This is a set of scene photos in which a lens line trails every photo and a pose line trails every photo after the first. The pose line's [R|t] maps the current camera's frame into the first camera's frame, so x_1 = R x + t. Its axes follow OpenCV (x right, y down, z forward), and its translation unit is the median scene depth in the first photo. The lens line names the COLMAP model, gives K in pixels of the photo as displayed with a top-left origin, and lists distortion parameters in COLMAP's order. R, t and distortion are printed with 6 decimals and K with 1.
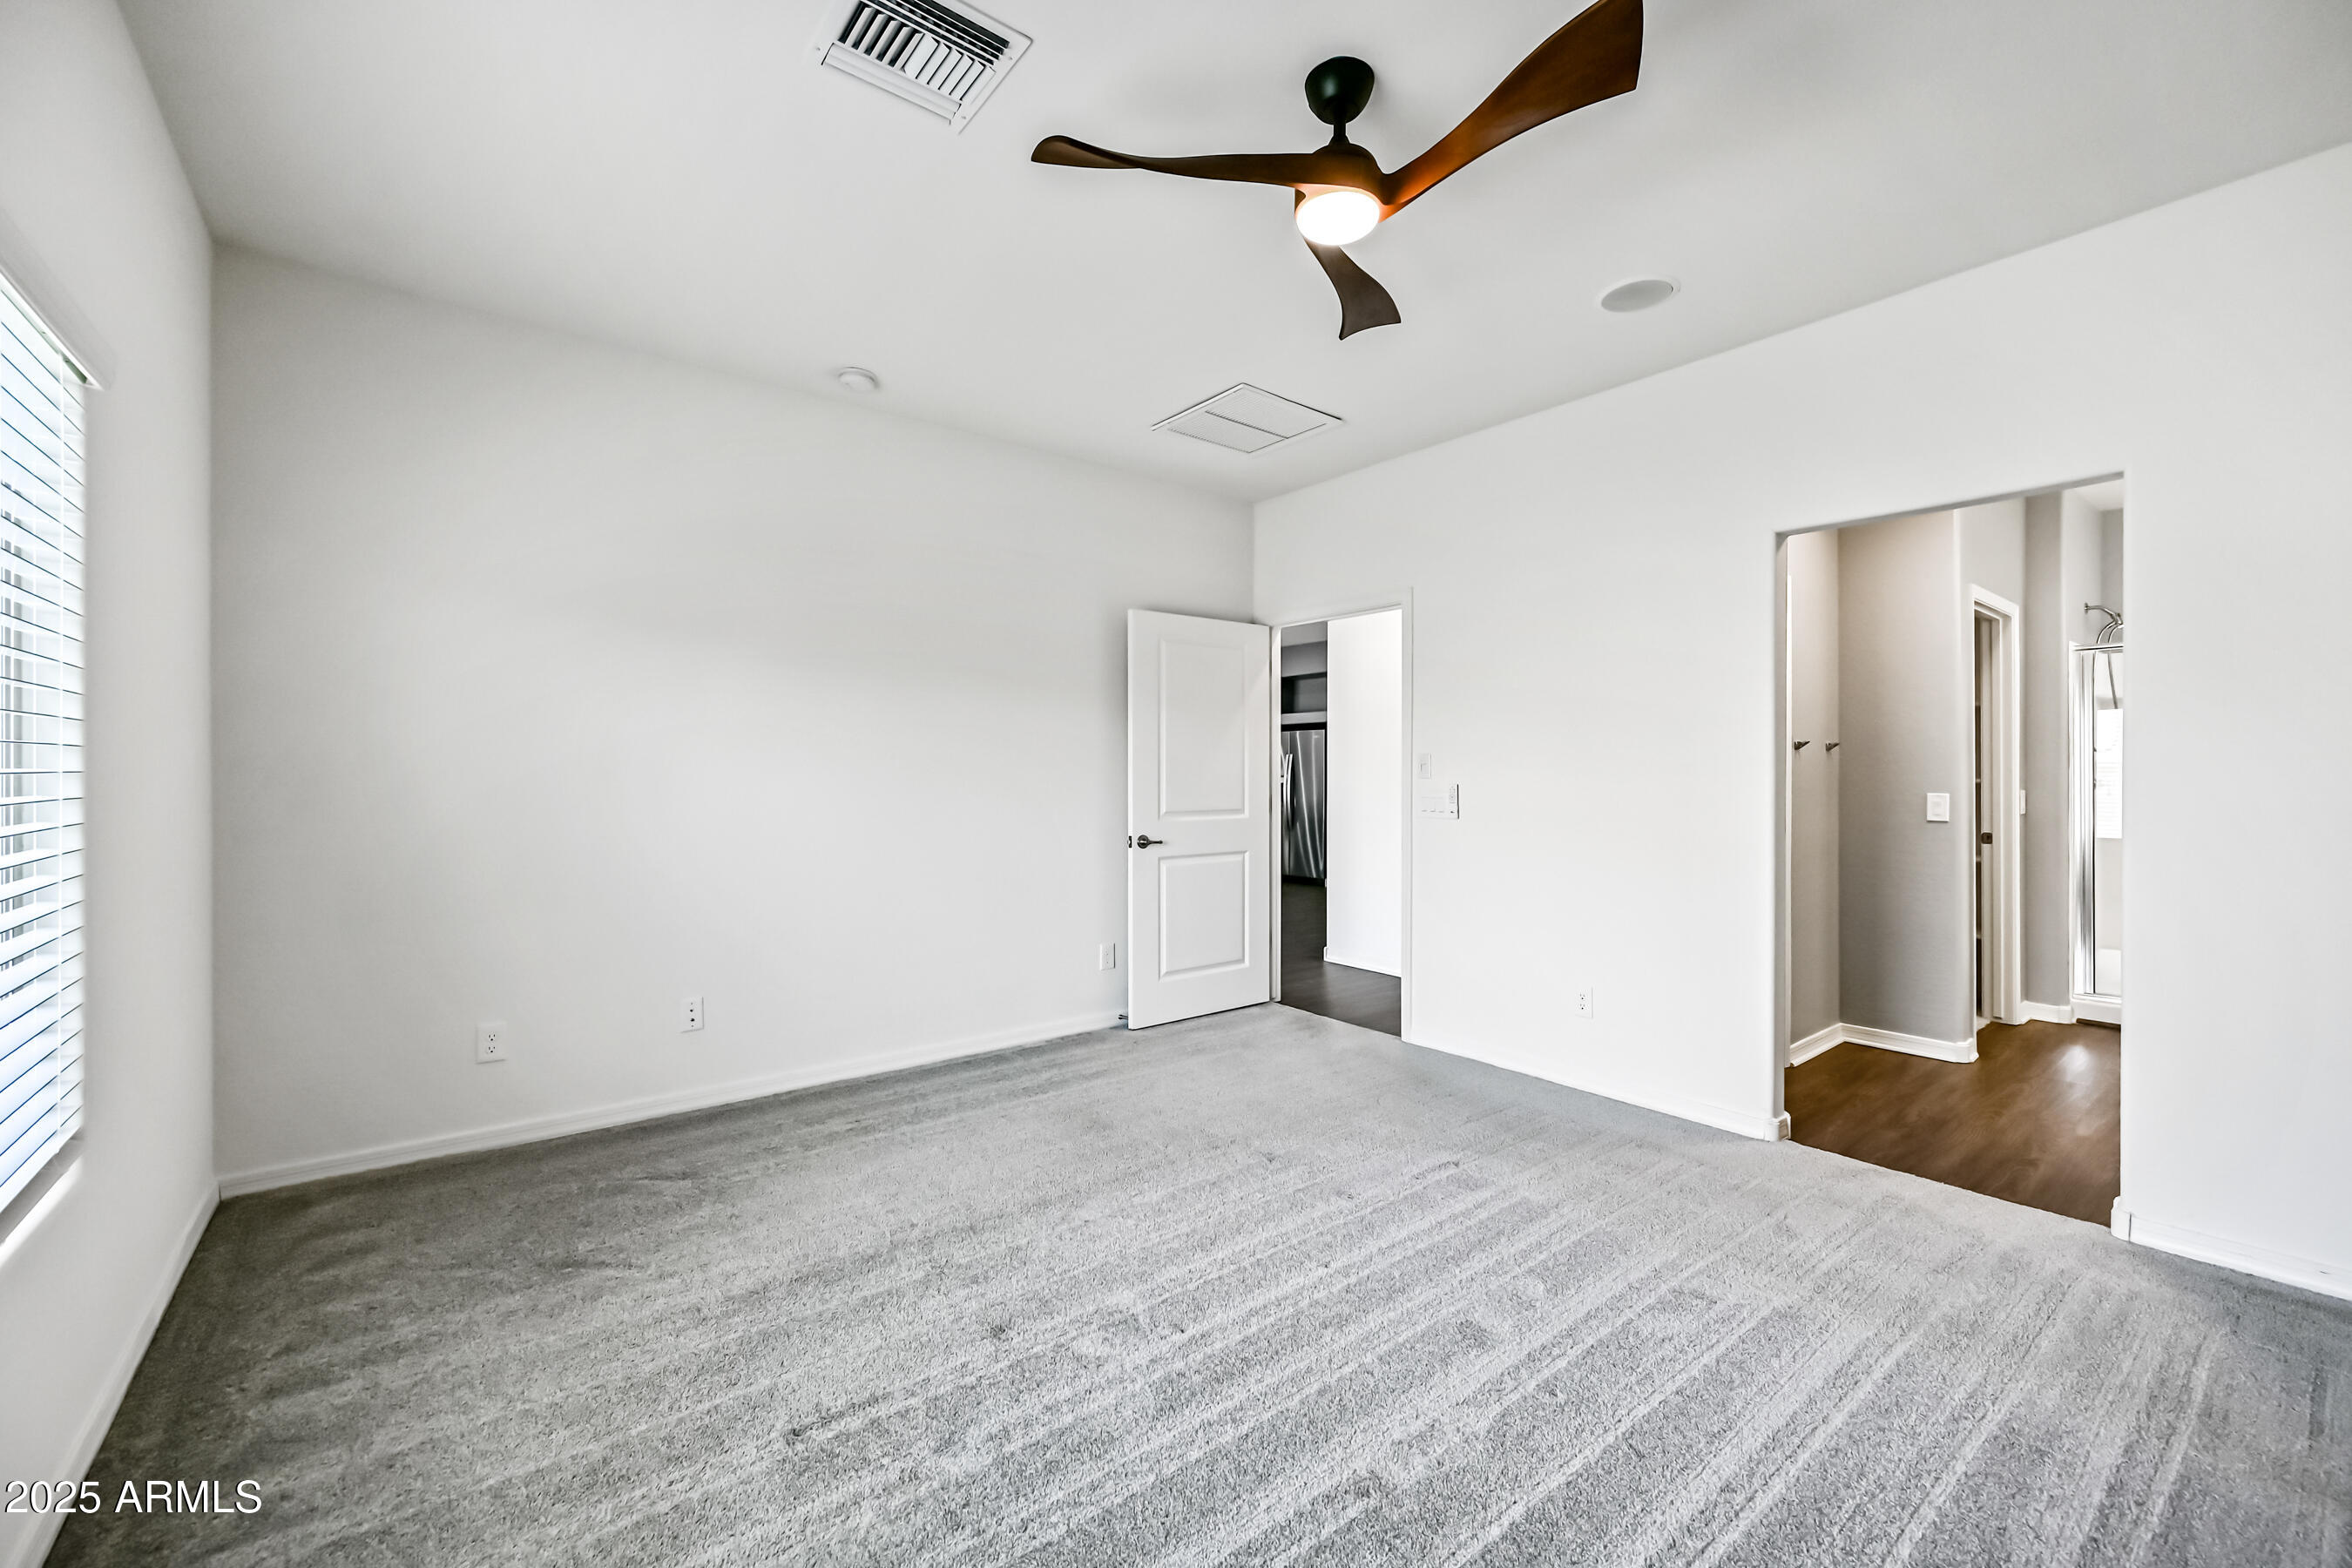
lens RADIAL K [[948.0, 0, 1183.1], [0, 948.0, 777.1], [0, 0, 1]] dist [-0.005620, 0.001219]
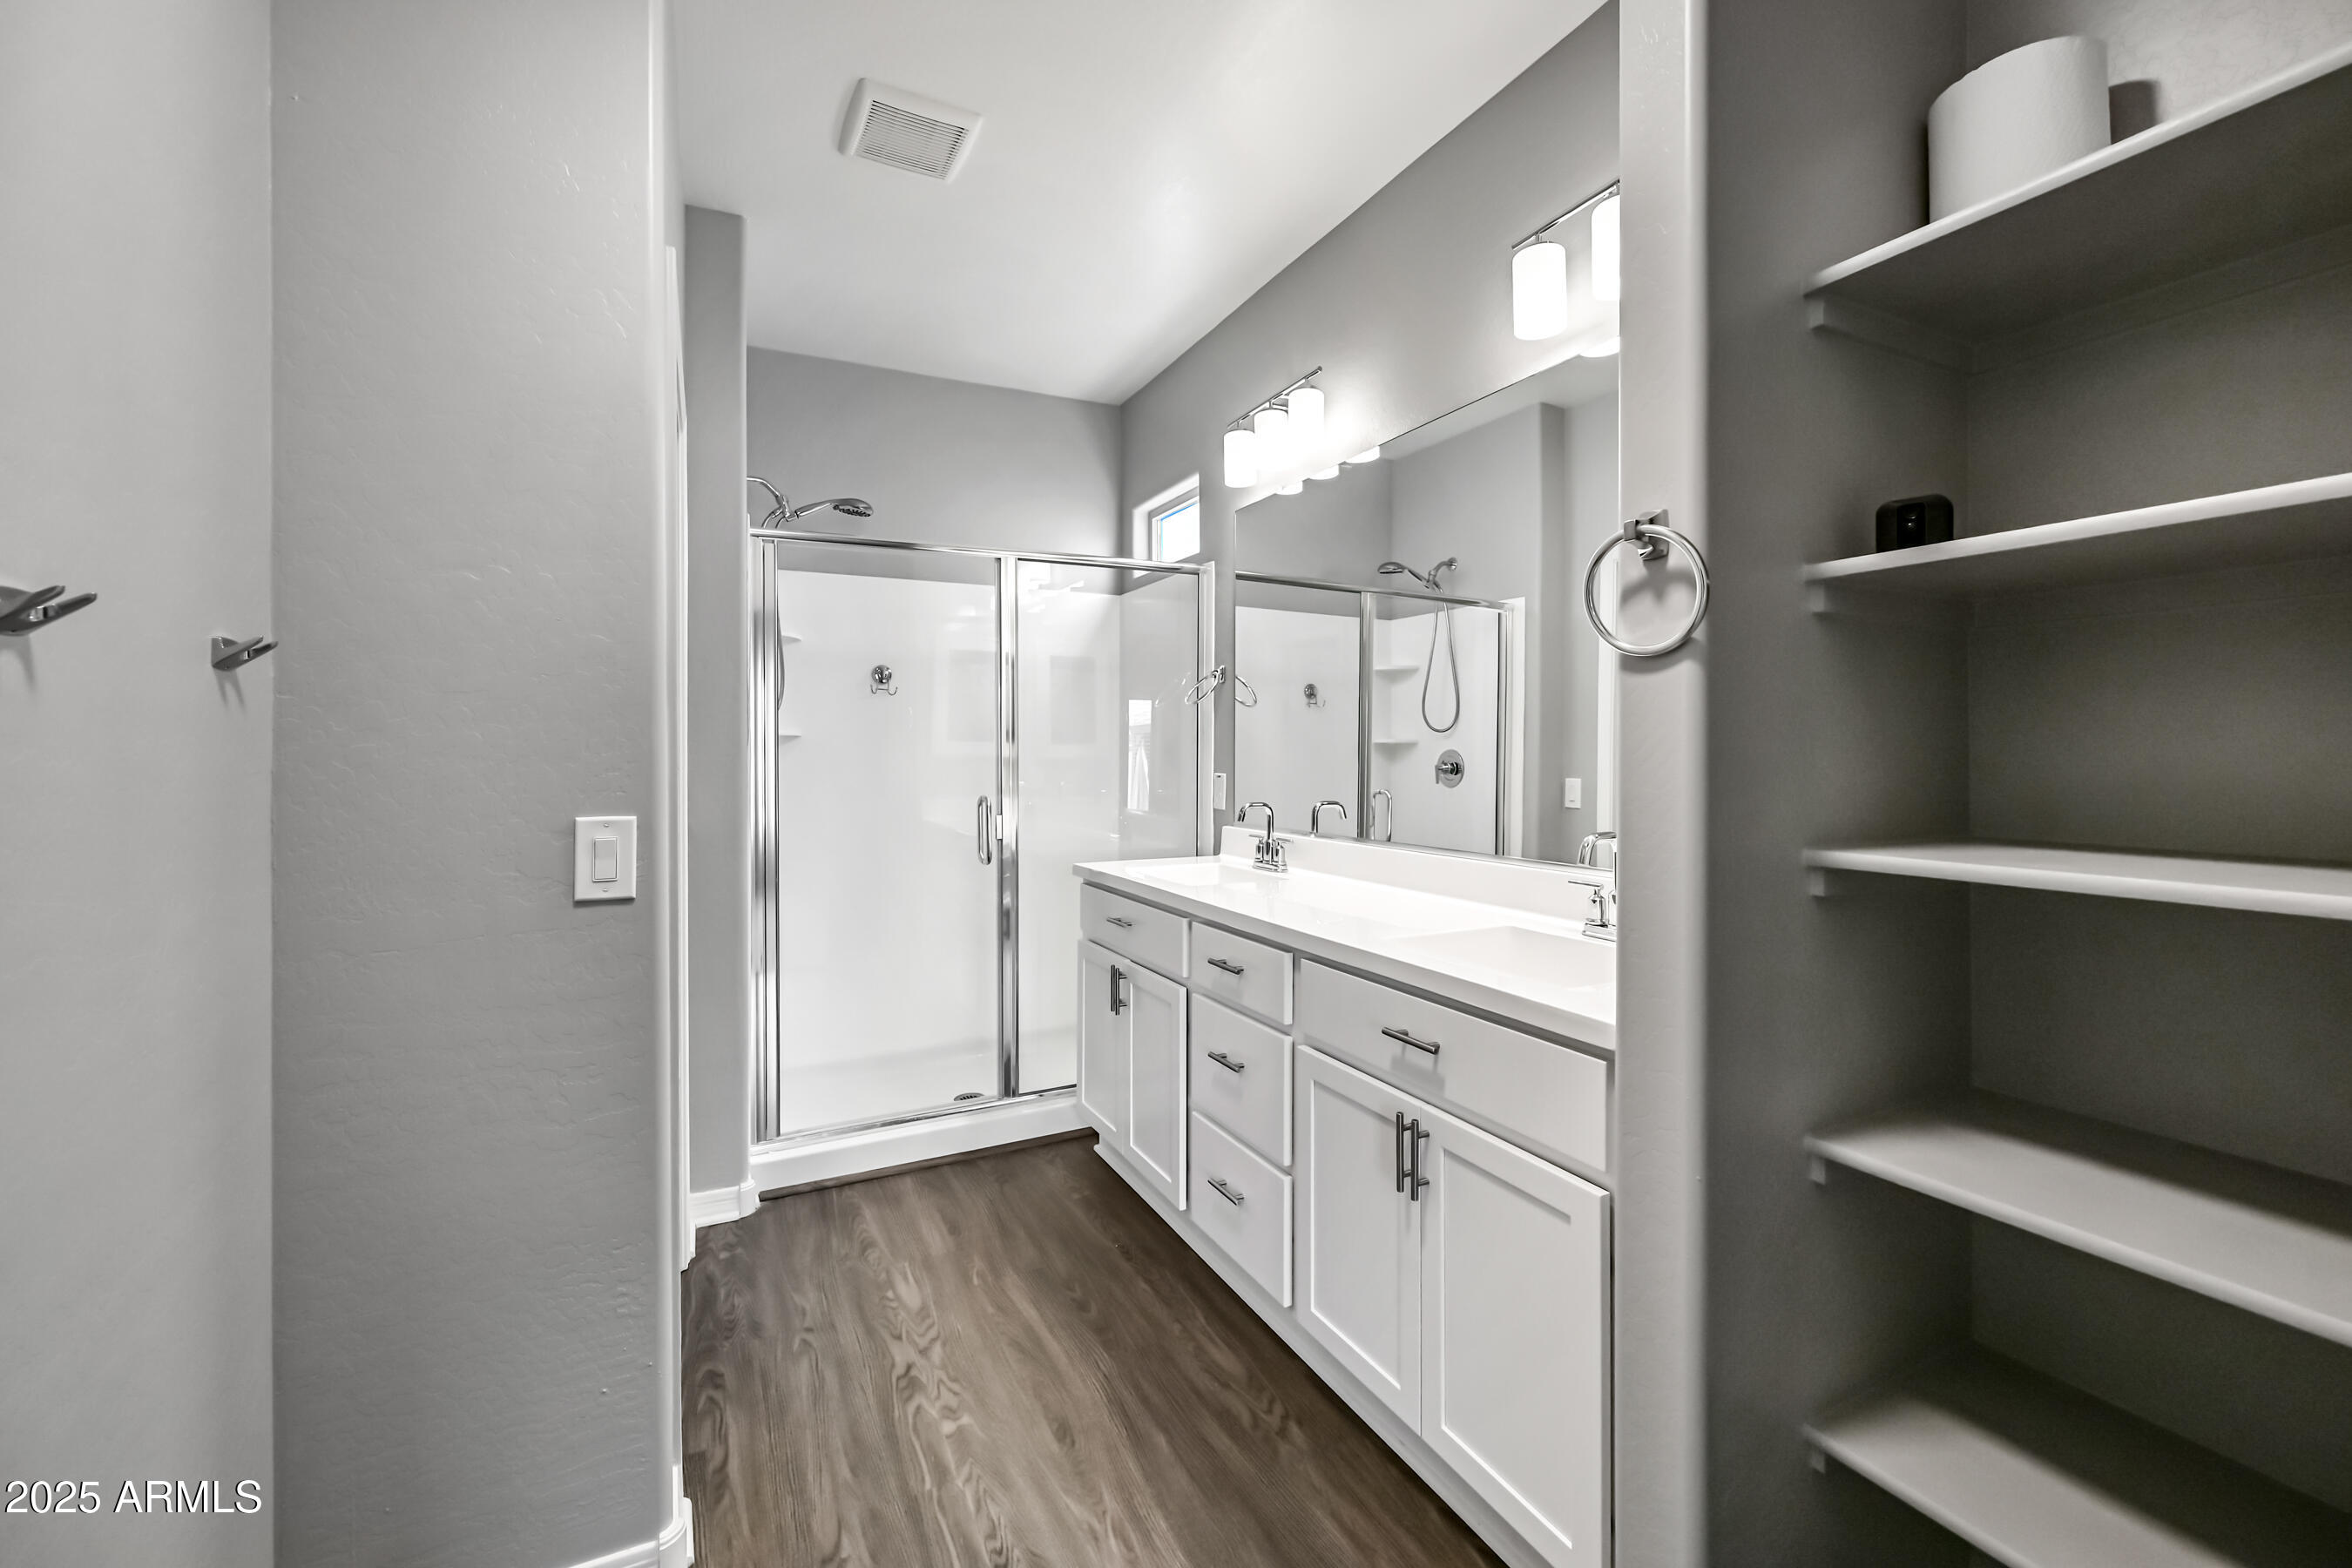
lens RADIAL K [[948.0, 0, 1184.7], [0, 948.0, 763.3], [0, 0, 1]] dist [-0.005620, 0.001219]
pose [[0.198082, -0.006177, 0.980166, 0.476365], [-0.002936, 0.999972, 0.006895, -0.004790], [-0.980181, -0.004244, 0.198059, 0.684344]]
